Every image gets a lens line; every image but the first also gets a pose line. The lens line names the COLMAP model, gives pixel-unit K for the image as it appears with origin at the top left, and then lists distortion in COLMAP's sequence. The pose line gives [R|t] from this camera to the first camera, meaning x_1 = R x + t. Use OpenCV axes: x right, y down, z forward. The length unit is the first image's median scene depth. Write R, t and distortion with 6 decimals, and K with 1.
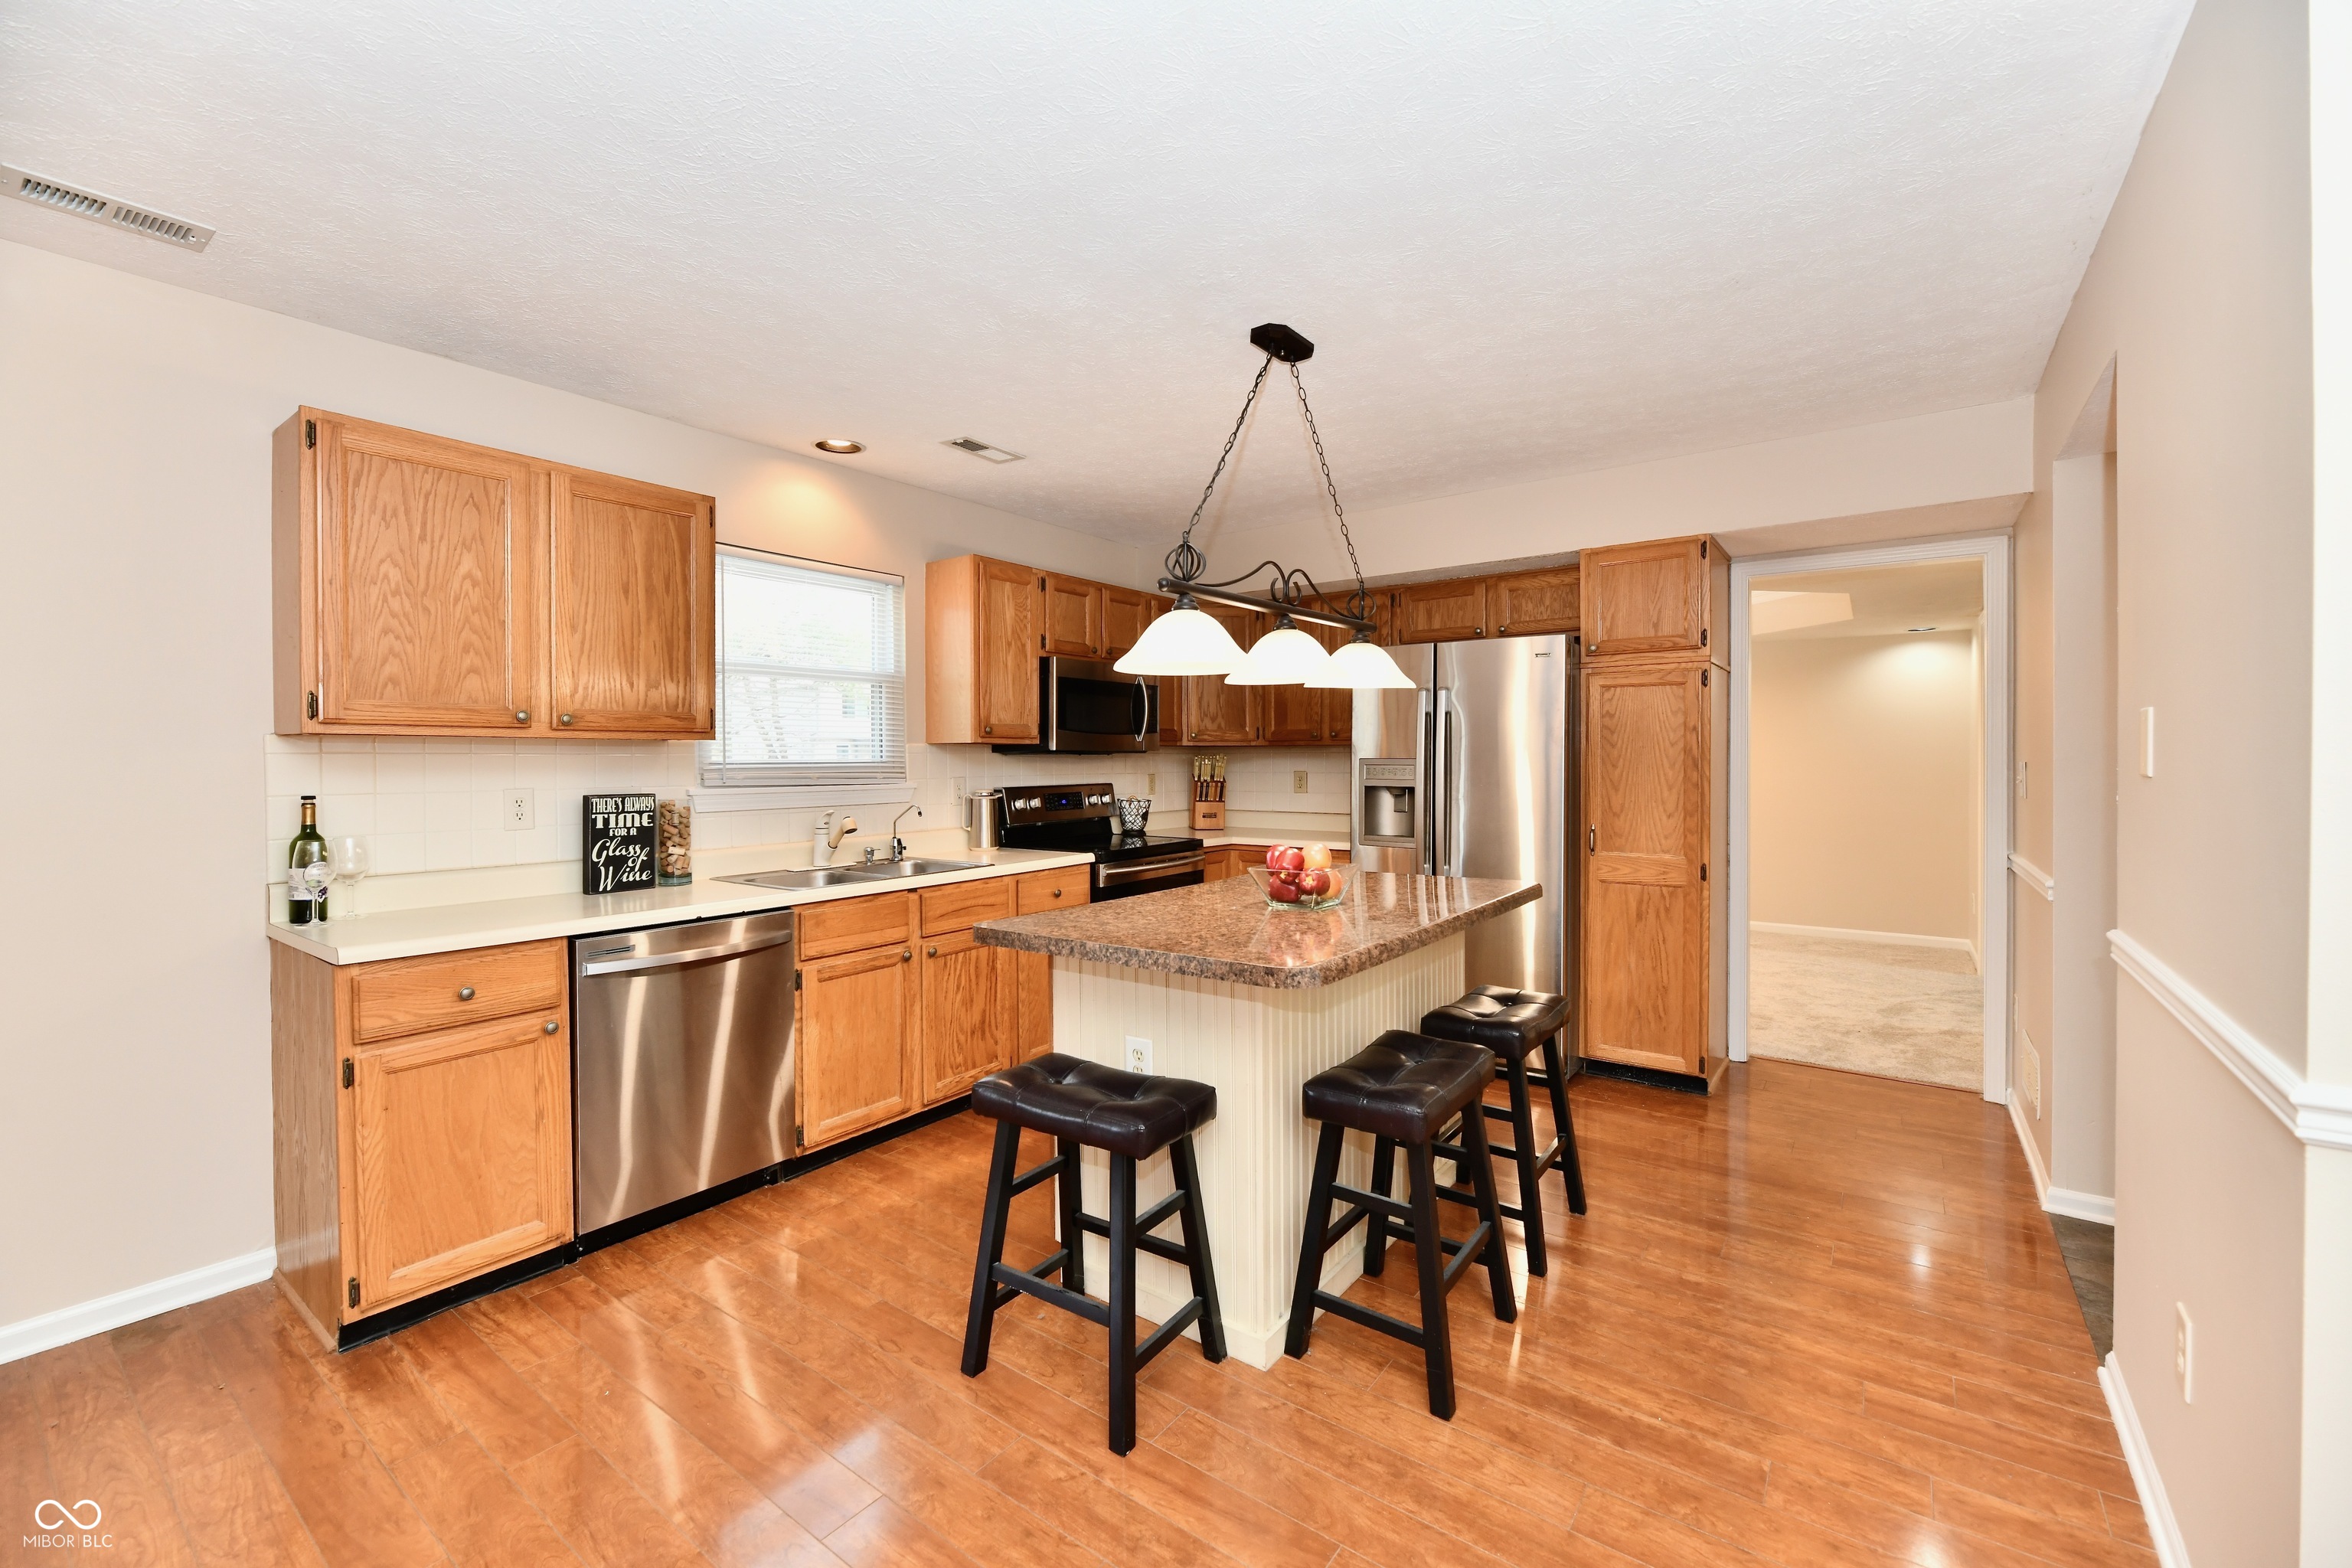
lens RADIAL K [[958.1, 0, 1168.8], [0, 958.1, 770.8], [0, 0, 1]] dist [0.000628, -0.003462]
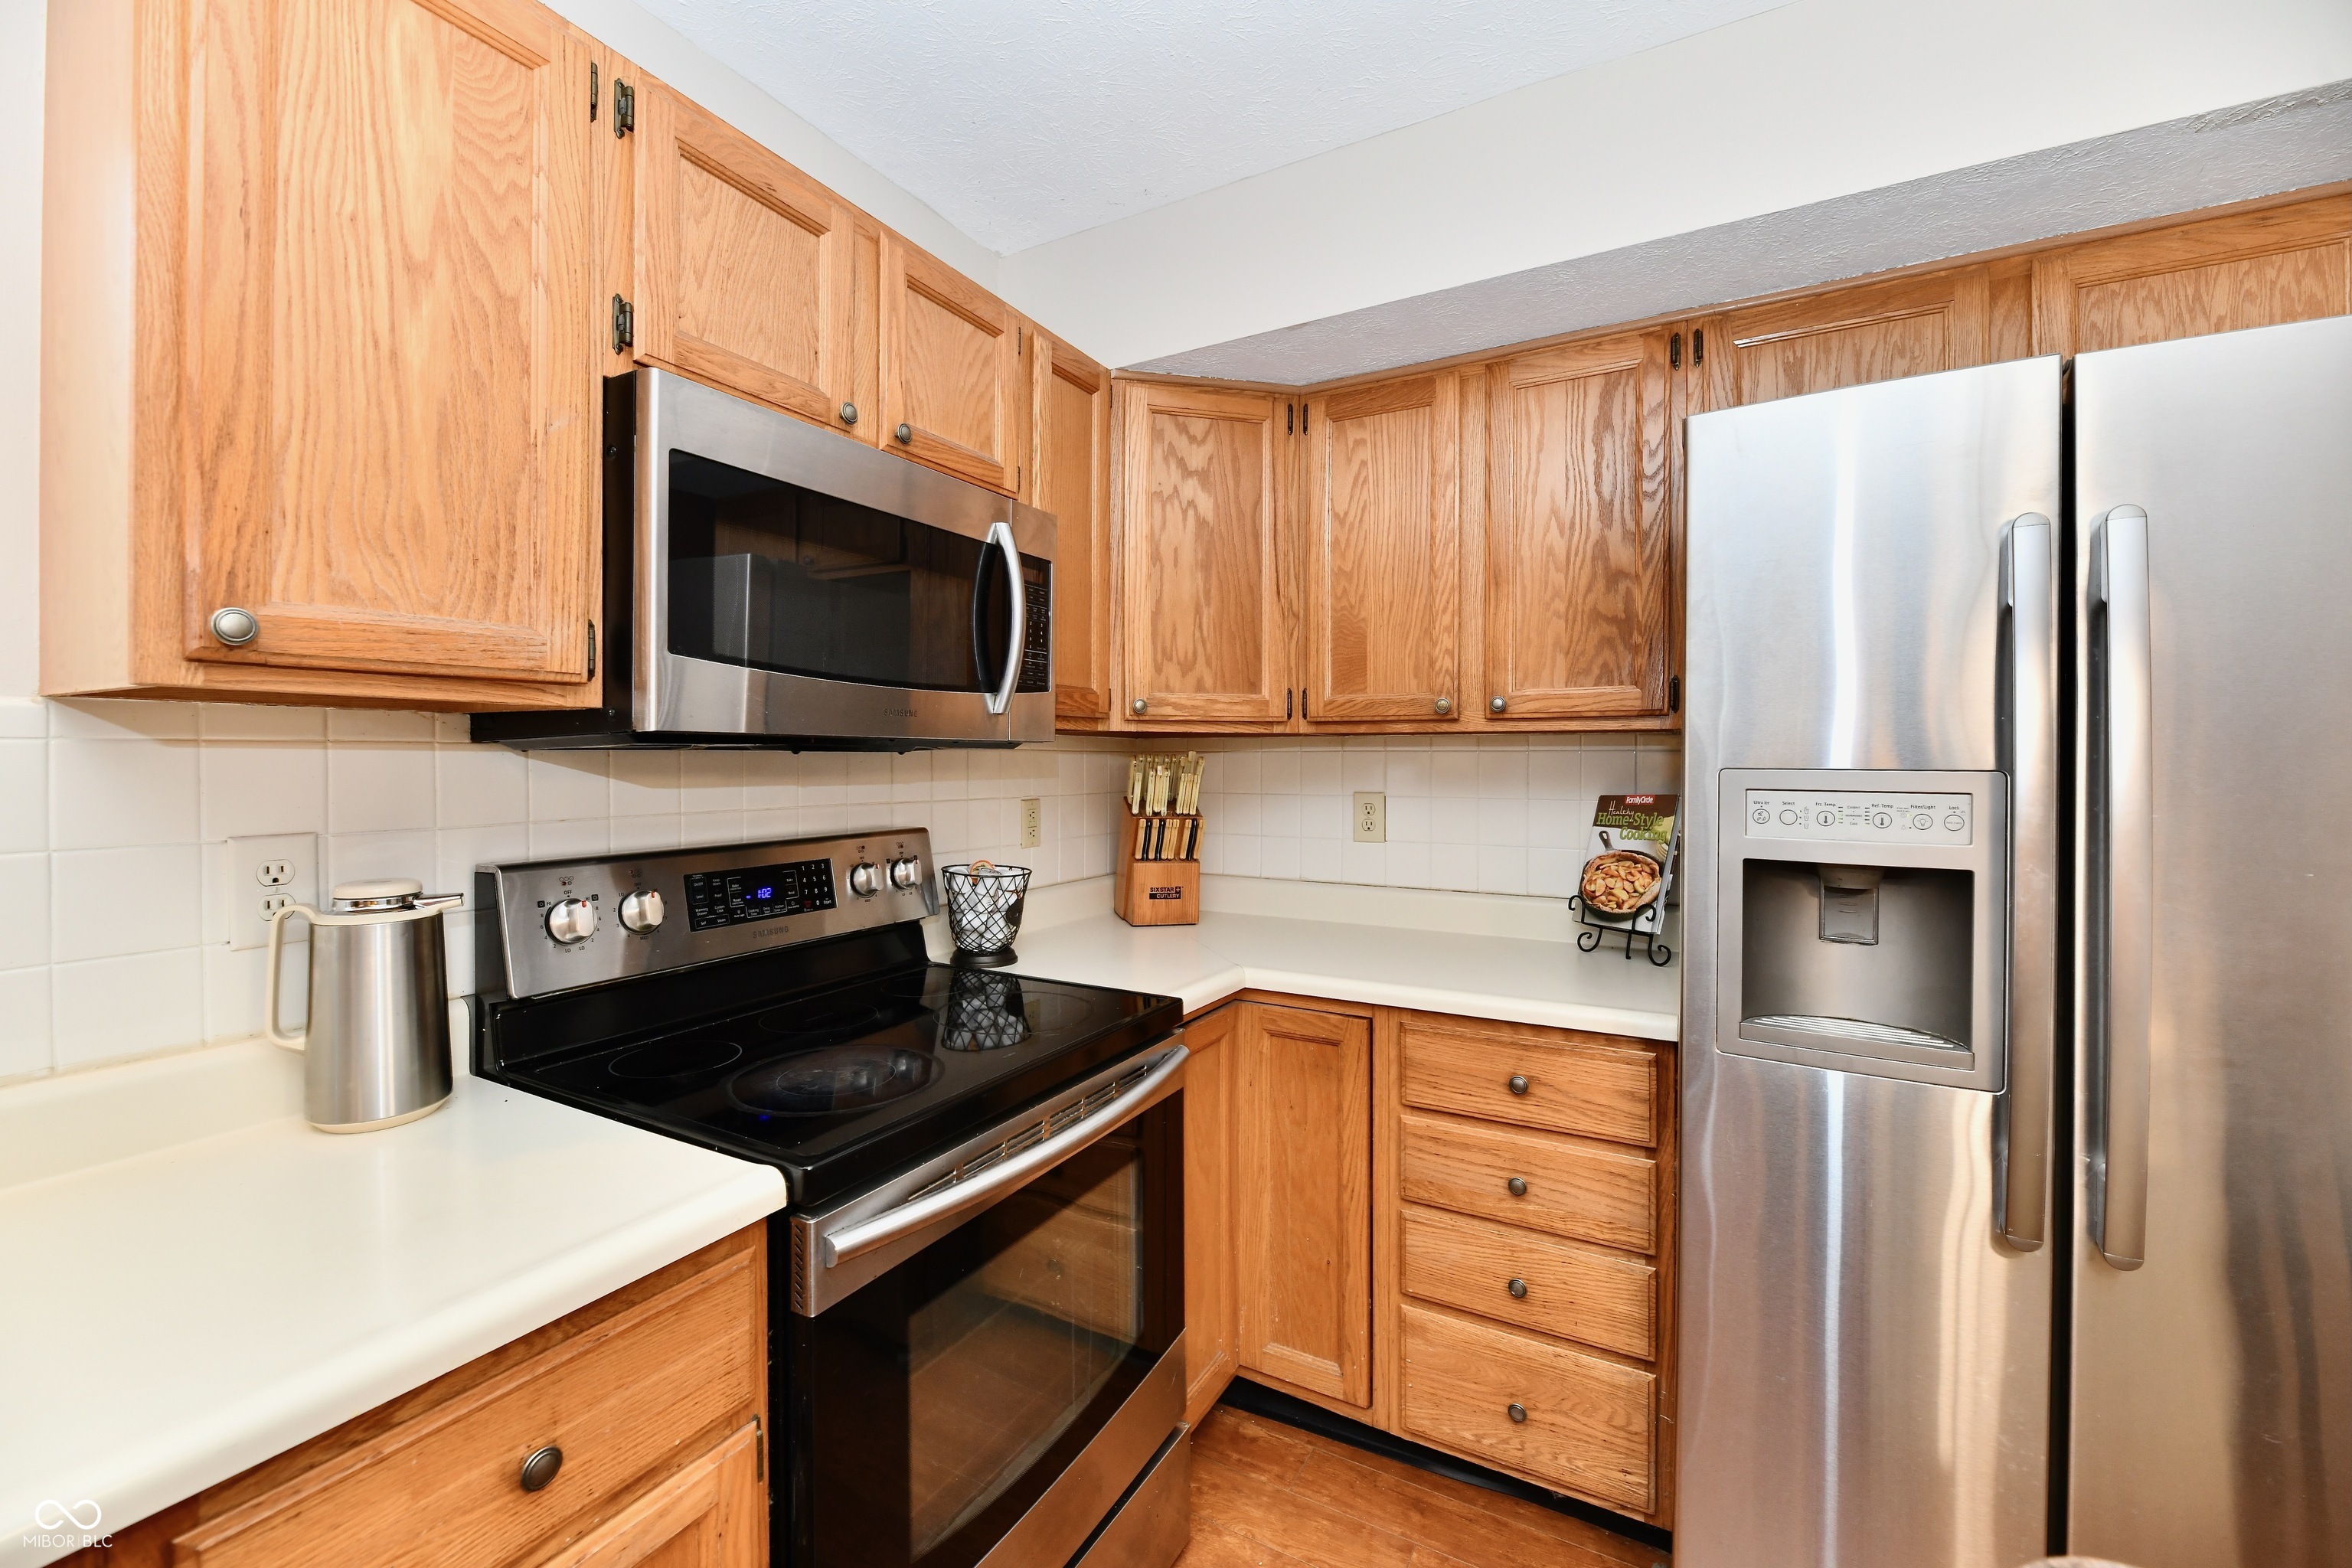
lens RADIAL K [[964.4, 0, 1171.3], [0, 964.4, 766.3], [0, 0, 1]] dist [-0.000465, -0.003869]
pose [[0.991468, 0.003301, 0.130311, -0.018846], [-0.002713, 0.999985, -0.004693, -0.013869], [-0.130325, 0.004299, 0.991462, 0.869490]]
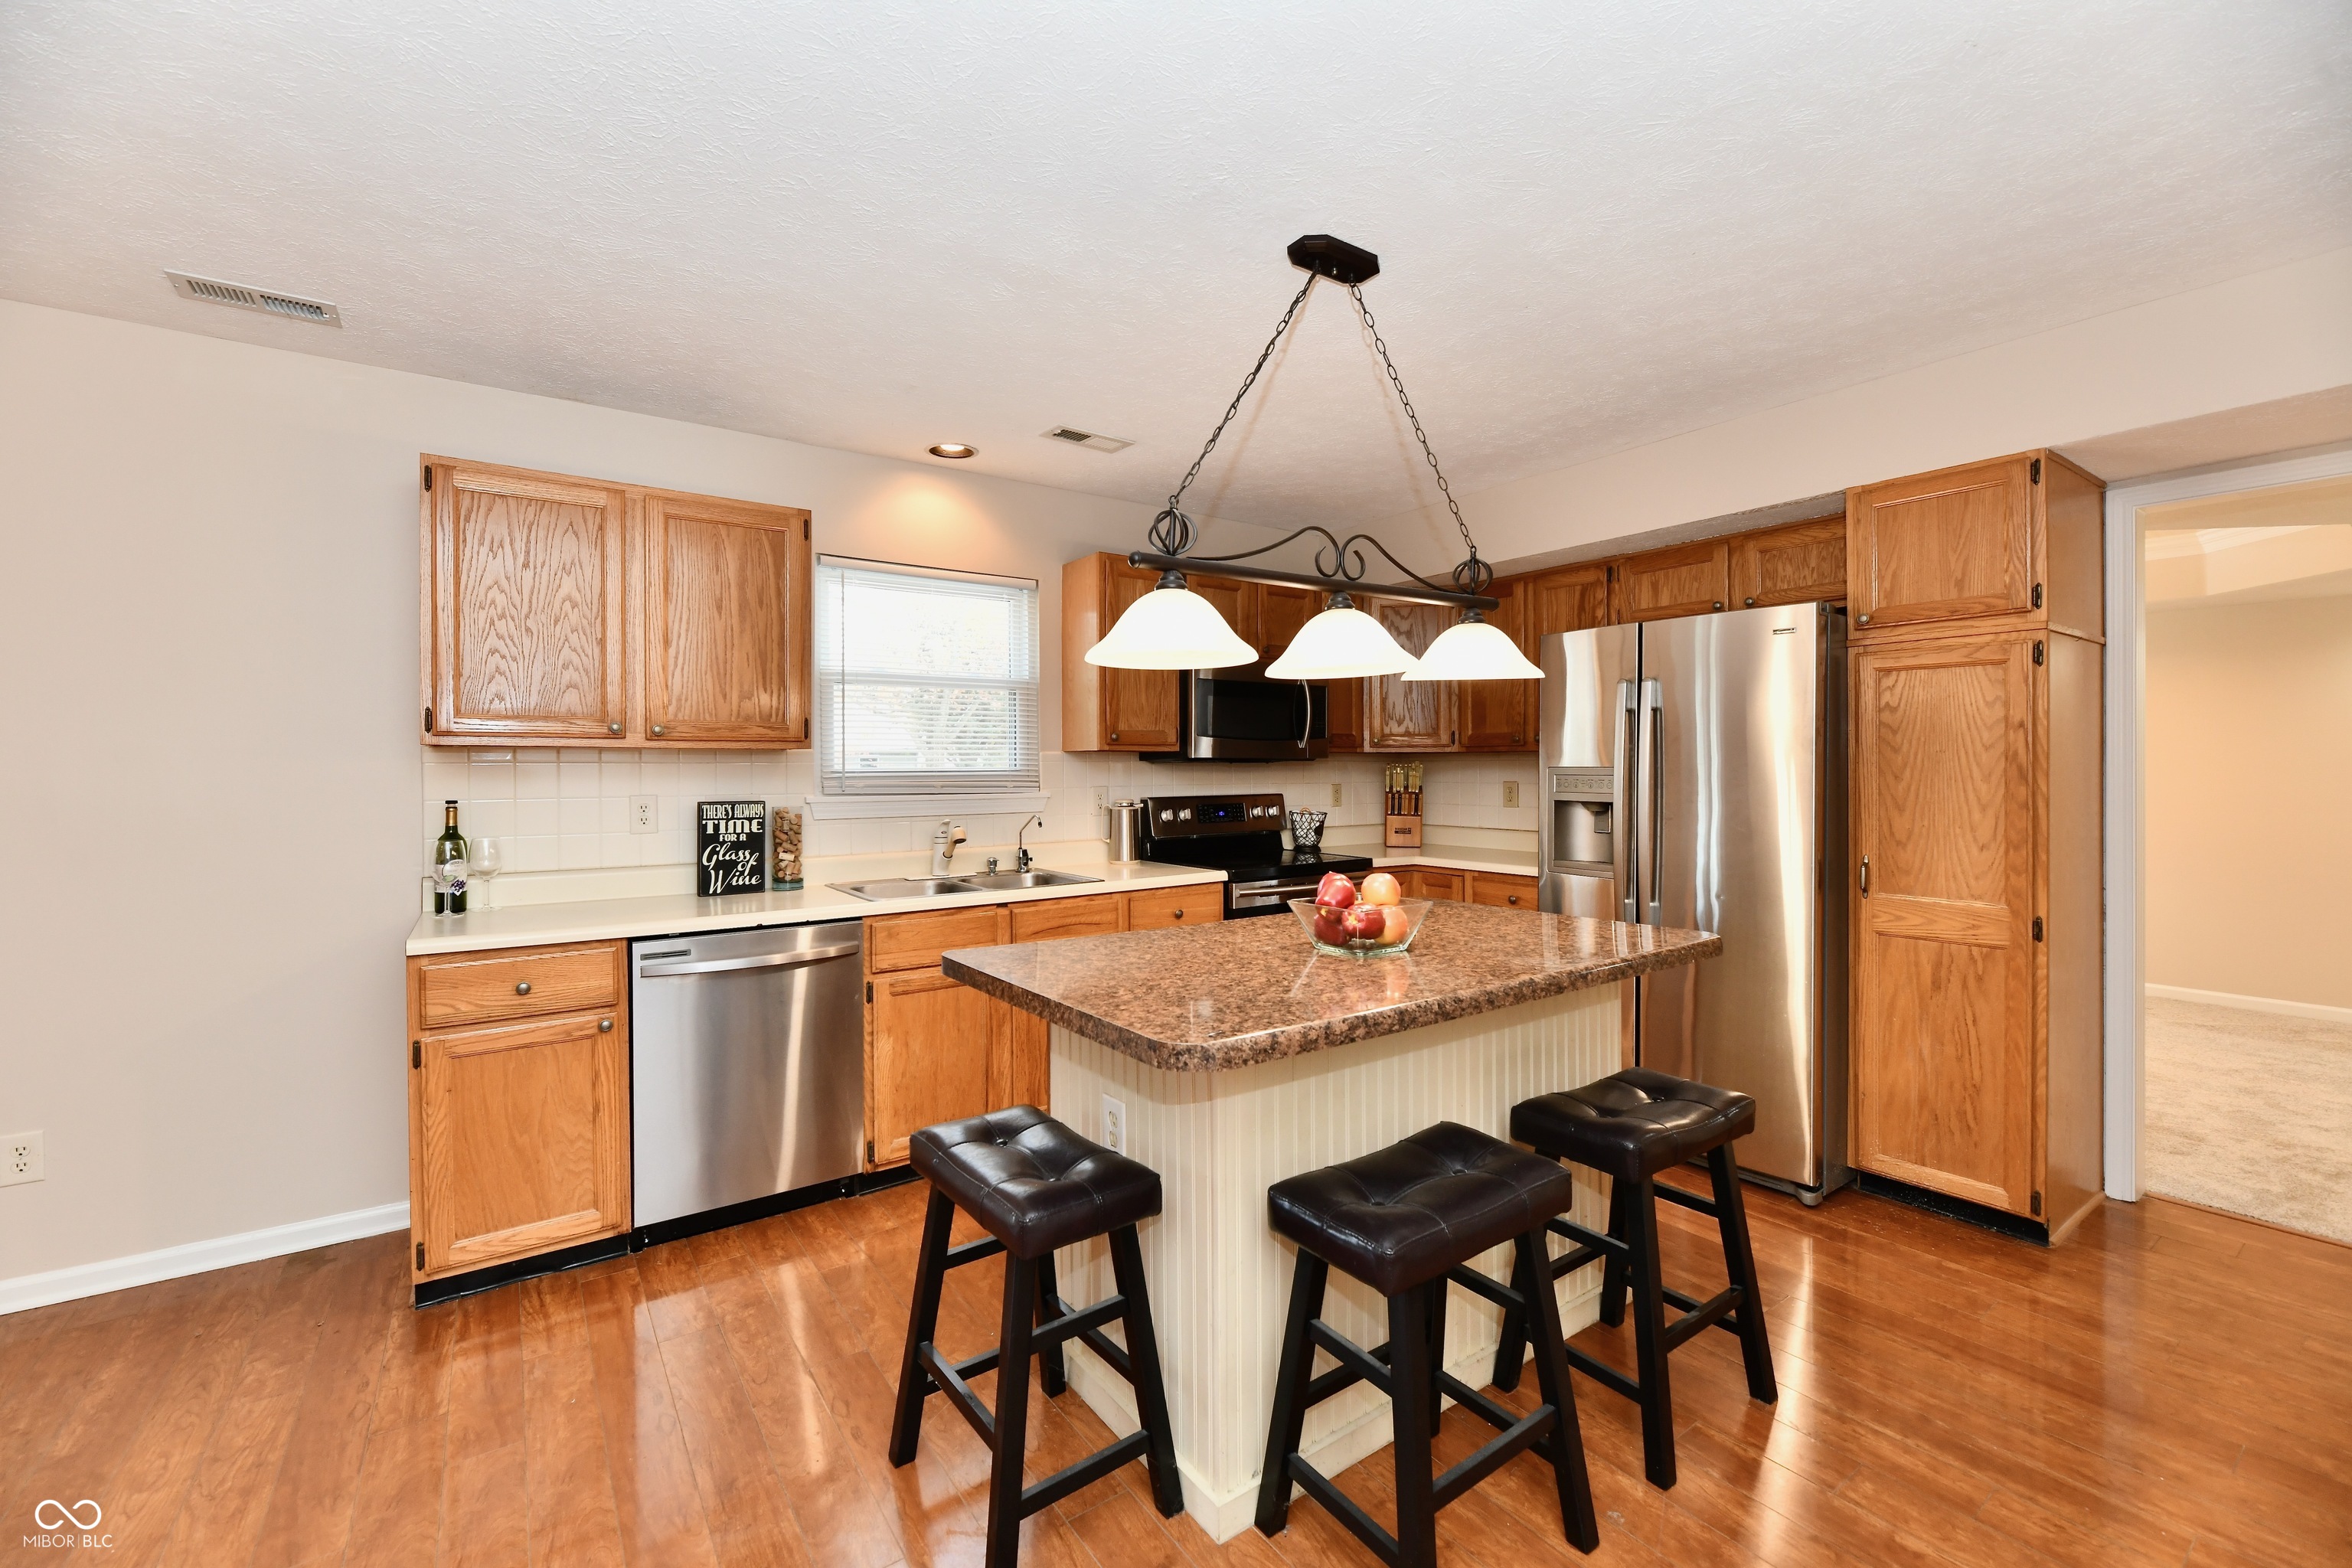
lens RADIAL K [[958.1, 0, 1168.8], [0, 958.1, 770.8], [0, 0, 1]] dist [0.000628, -0.003462]
pose [[0.948898, 0.001551, -0.315579, 0.180220], [-0.004111, 0.999964, -0.007444, -0.002632], [0.315556, 0.008361, 0.948870, 0.136008]]
